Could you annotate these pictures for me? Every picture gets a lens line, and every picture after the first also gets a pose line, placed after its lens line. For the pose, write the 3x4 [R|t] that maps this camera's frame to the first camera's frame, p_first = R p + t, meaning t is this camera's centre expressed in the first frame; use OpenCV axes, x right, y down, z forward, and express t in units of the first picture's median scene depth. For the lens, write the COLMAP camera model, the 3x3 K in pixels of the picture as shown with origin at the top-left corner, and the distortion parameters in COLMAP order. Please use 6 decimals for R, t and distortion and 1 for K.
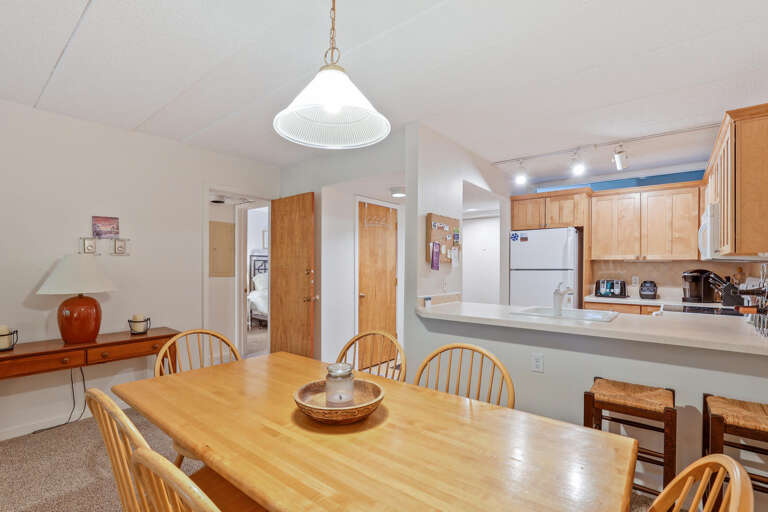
lens RADIAL K [[353.7, 0, 383.9], [0, 353.7, 268.7], [0, 0, 1]] dist [-0.002642, -0.000038]
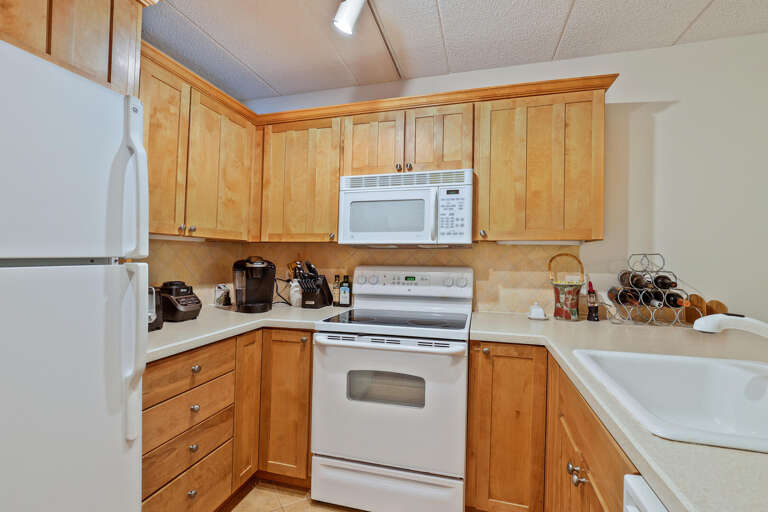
lens RADIAL K [[353.7, 0, 383.9], [0, 353.7, 268.7], [0, 0, 1]] dist [-0.002642, -0.000038]
pose [[-0.400603, -0.036636, 0.915519, 0.275340], [-0.012219, 0.999325, 0.034643, -0.001796], [-0.916170, 0.002691, -0.400780, 1.301959]]
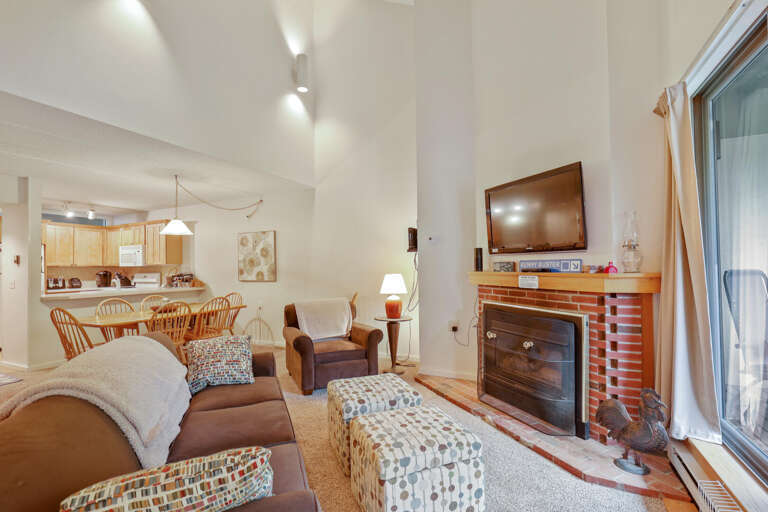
lens RADIAL K [[353.7, 0, 383.9], [0, 353.7, 268.7], [0, 0, 1]] dist [-0.002642, -0.000038]
pose [[-0.226339, -0.010034, 0.973997, -1.810362], [0.016052, 0.999773, 0.014030, -0.015913], [-0.973916, 0.018810, -0.226127, -0.137927]]
